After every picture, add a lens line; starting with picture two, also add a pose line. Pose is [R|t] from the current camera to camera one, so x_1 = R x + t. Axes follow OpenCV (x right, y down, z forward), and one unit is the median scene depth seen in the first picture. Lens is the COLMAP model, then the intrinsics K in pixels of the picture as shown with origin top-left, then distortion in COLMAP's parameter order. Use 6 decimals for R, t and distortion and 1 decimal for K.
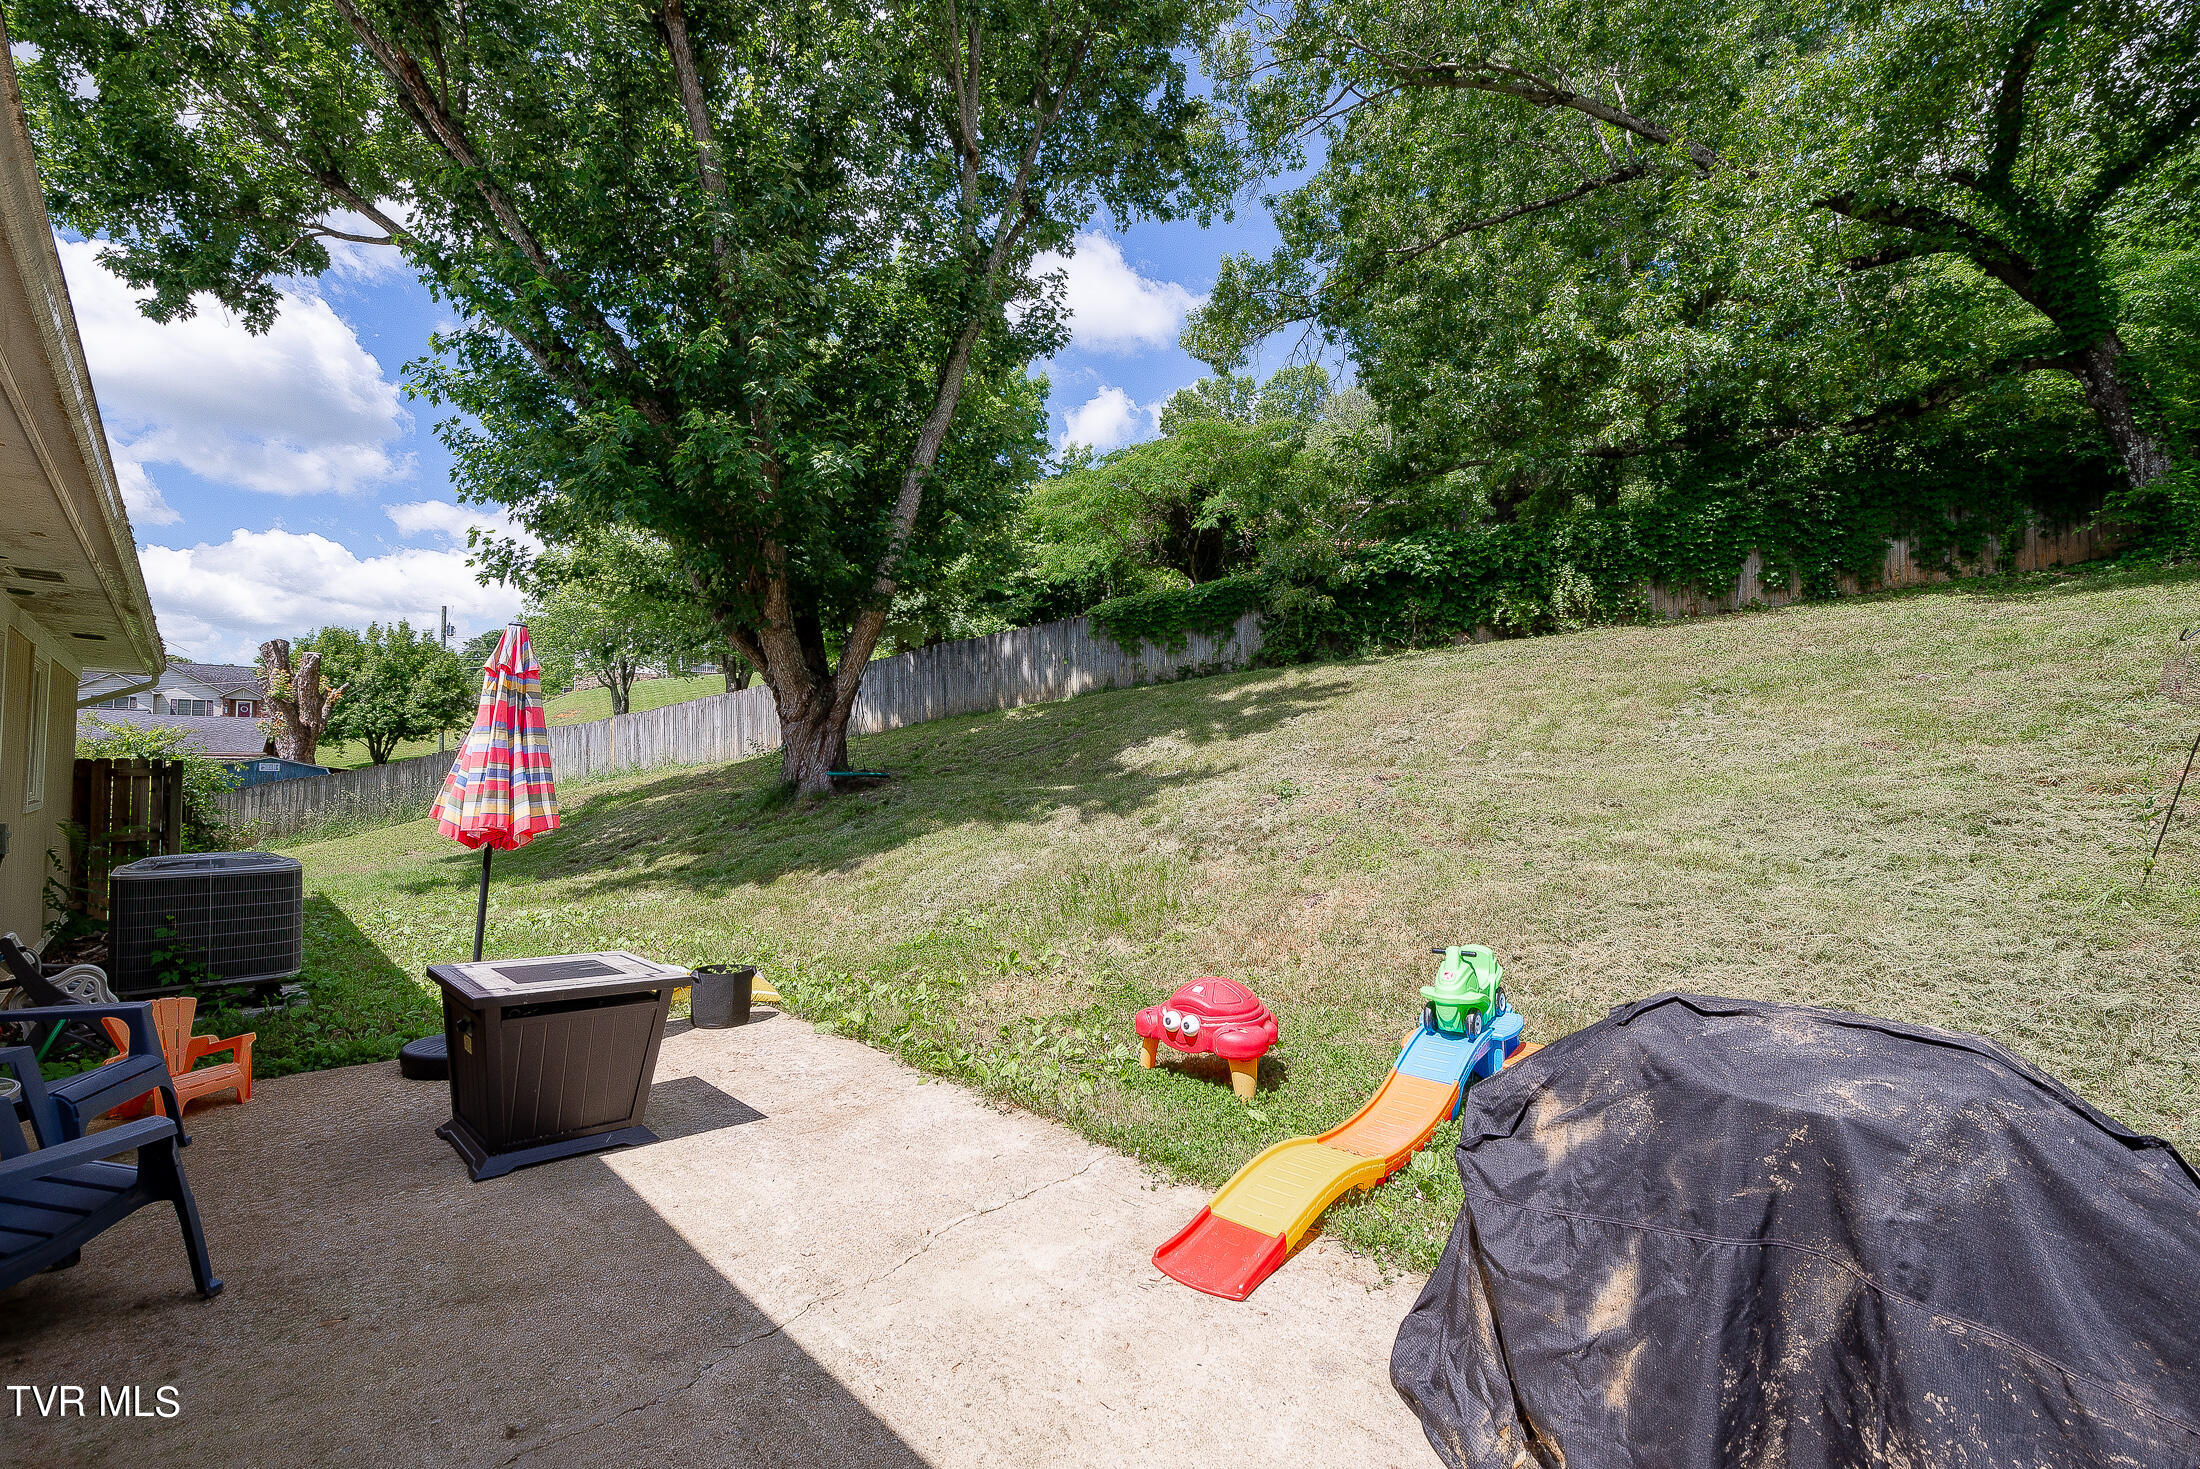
lens RADIAL K [[910.9, 0, 1089.0], [0, 910.9, 743.2], [0, 0, 1]] dist [-0.011230, 0.000307]
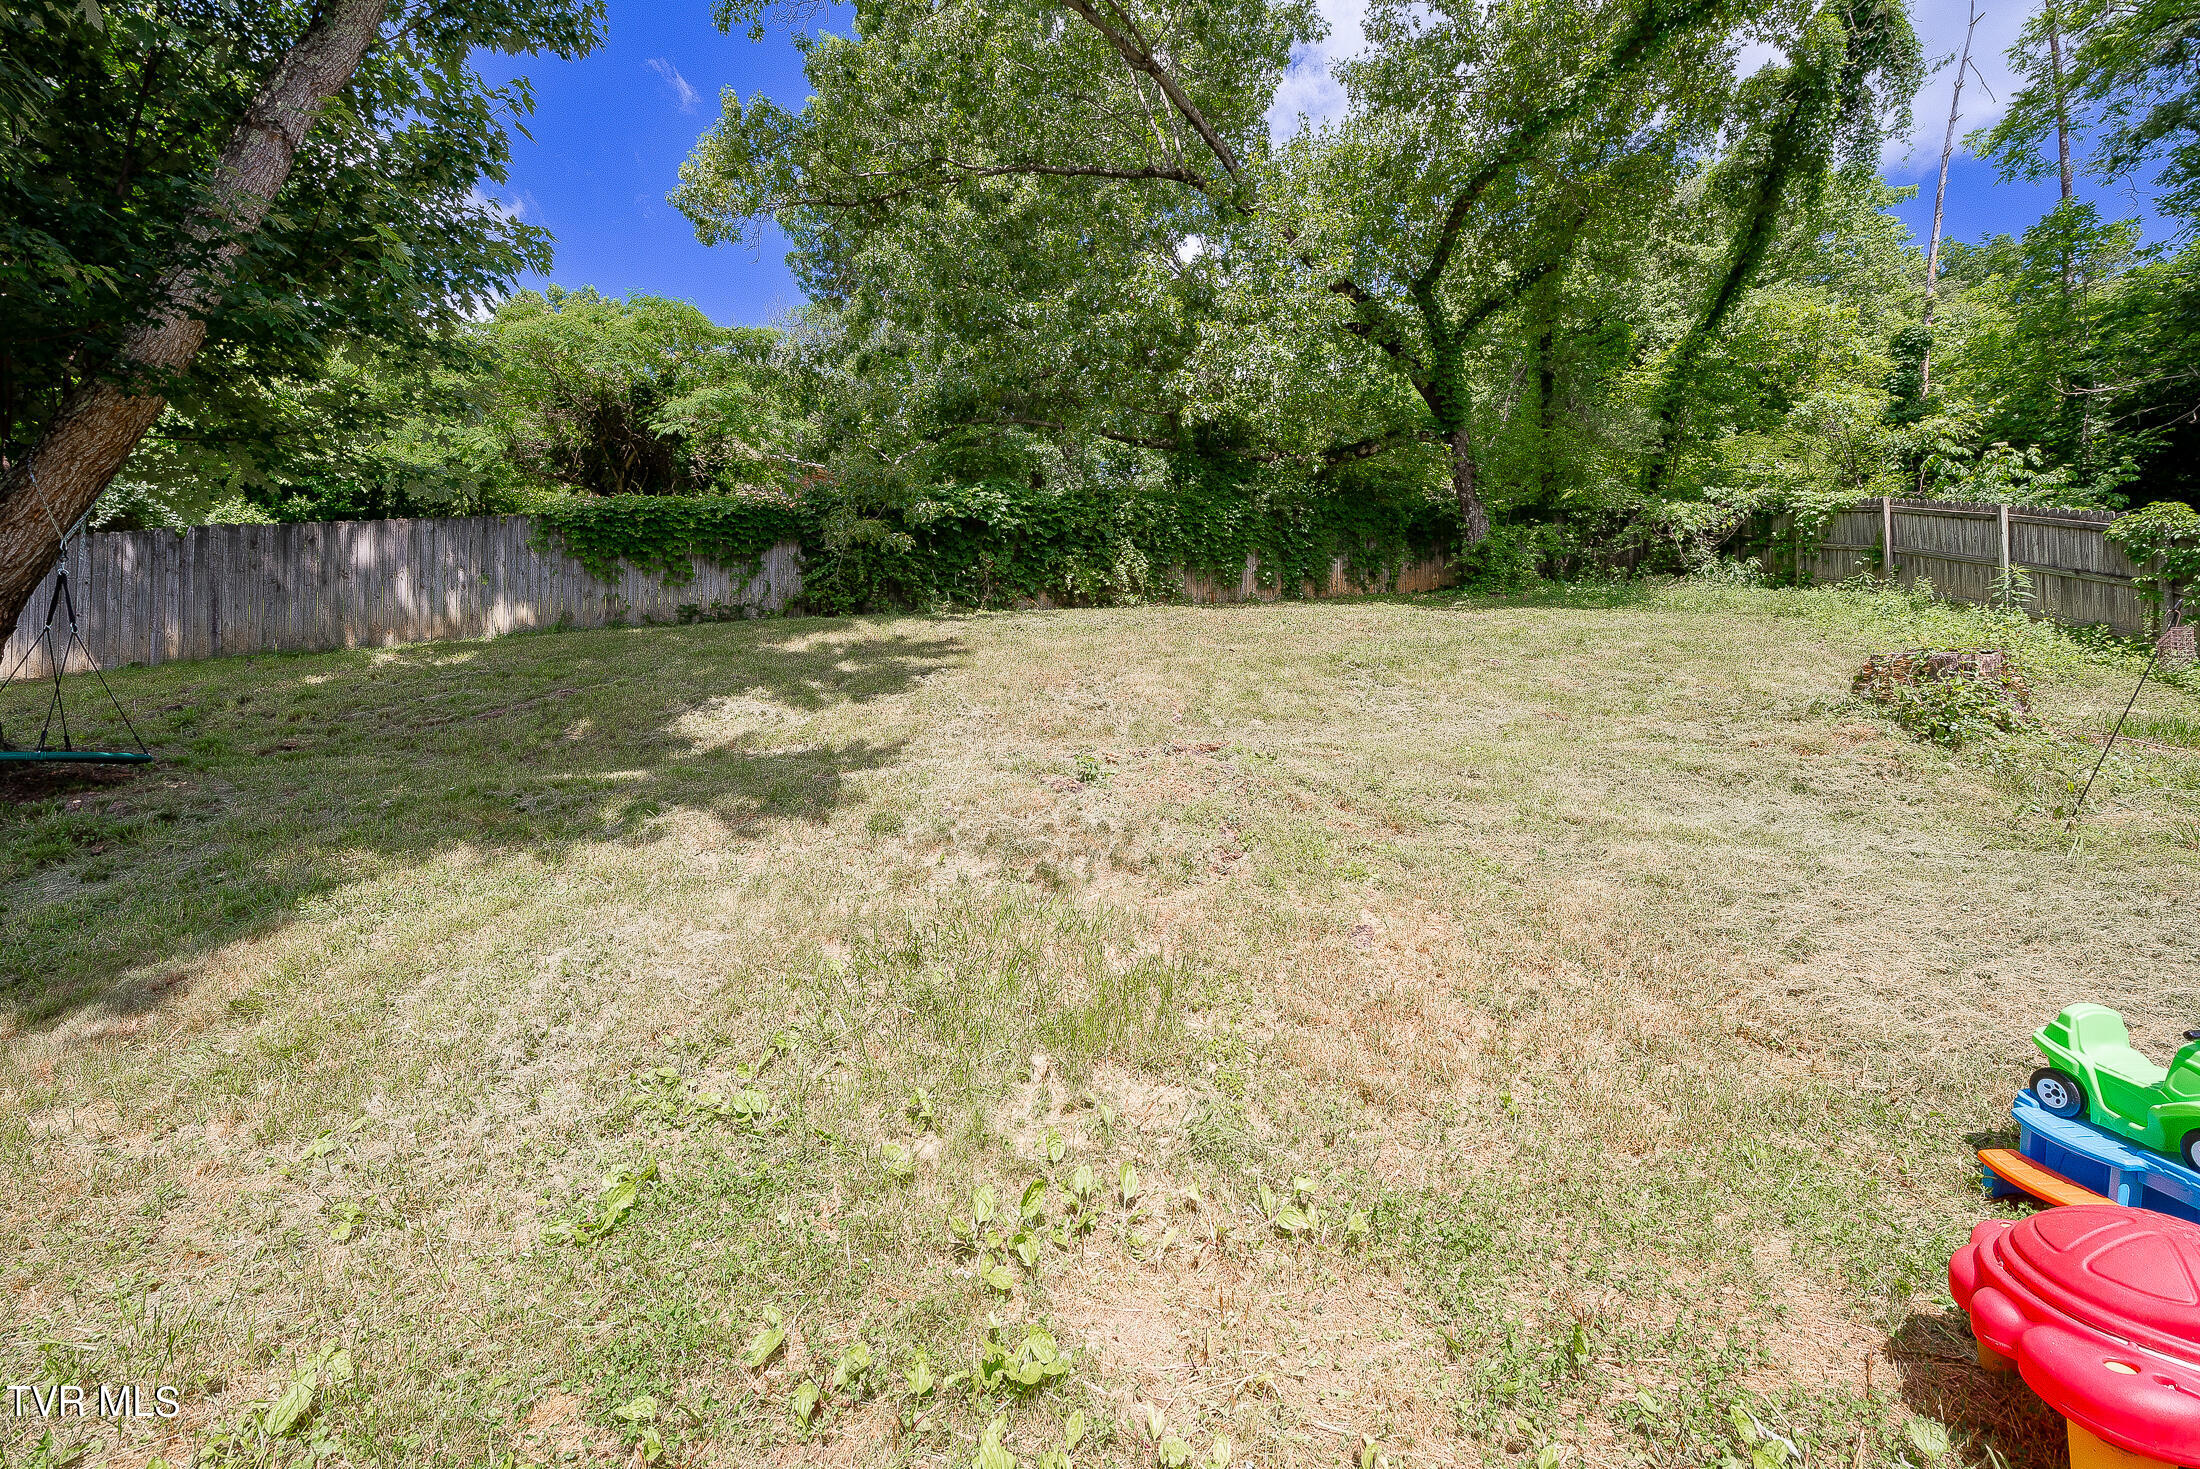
lens RADIAL K [[877.6, 0, 1097.8], [0, 877.6, 719.0], [0, 0, 1]] dist [-0.012086, -0.000463]
pose [[0.744840, 0.015991, 0.667052, -0.128052], [-0.011447, 0.999872, -0.011187, 0.011794], [-0.667145, 0.000697, 0.744927, 0.281625]]
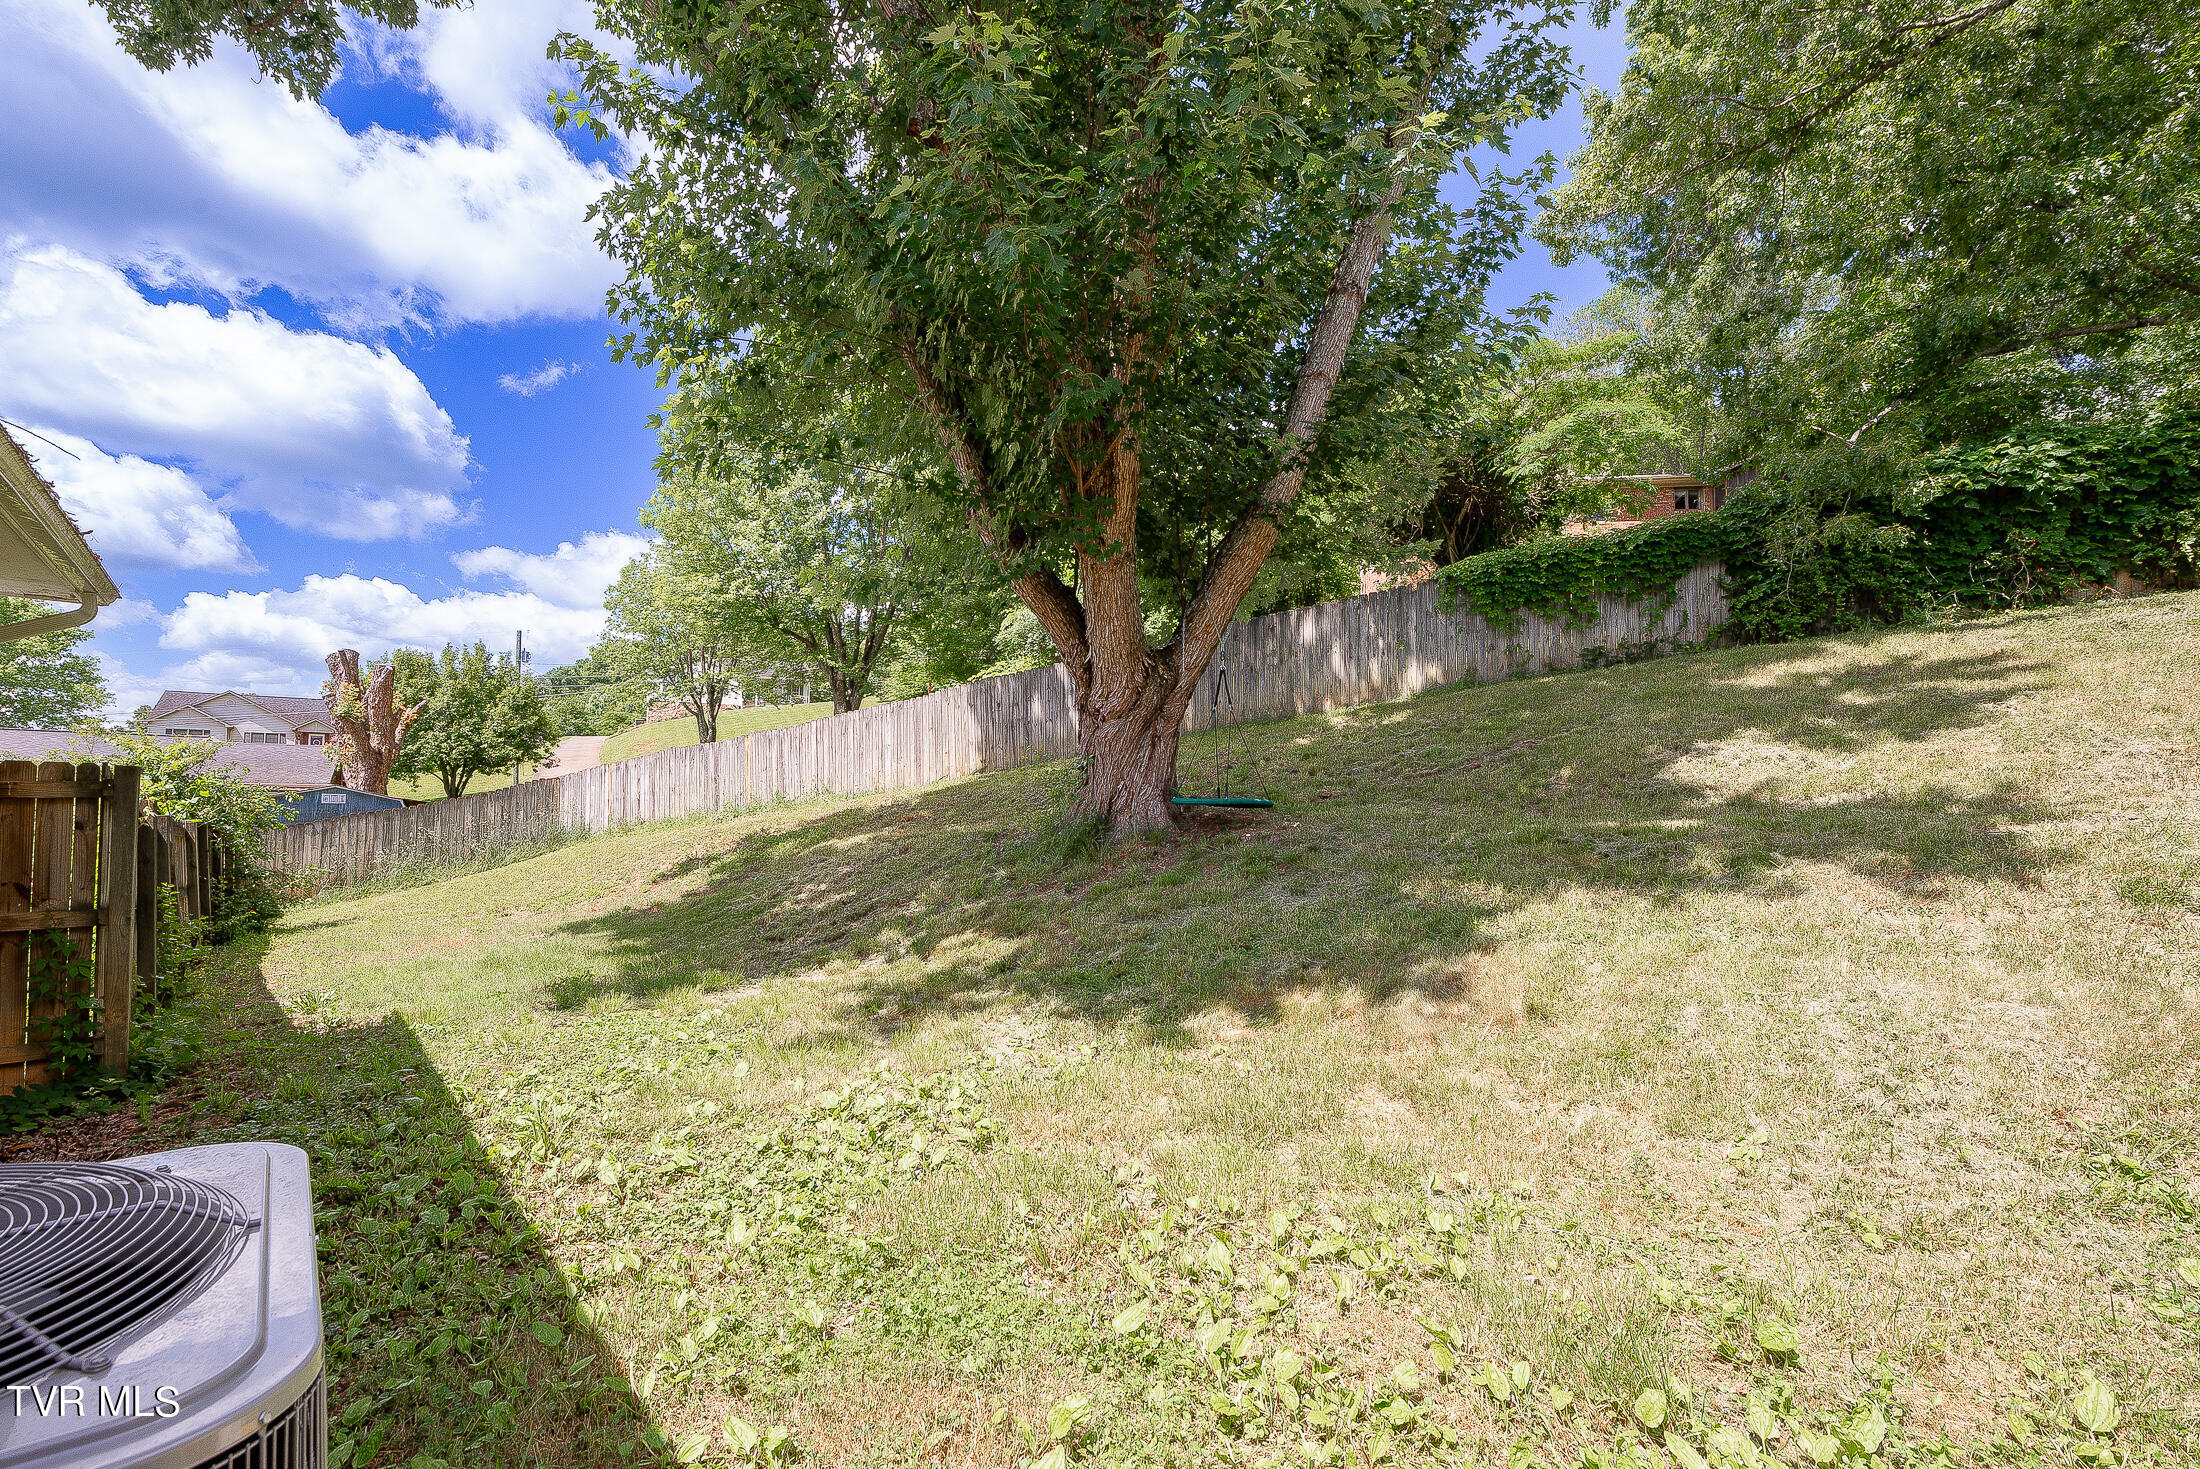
lens RADIAL K [[927.6, 0, 1075.1], [0, 927.6, 770.4], [0, 0, 1]] dist [-0.010665, -0.000238]
pose [[0.997761, -0.003156, -0.066807, -0.260875], [0.002449, 0.999940, -0.010665, 0.015855], [0.066836, 0.010477, 0.997709, 0.303186]]
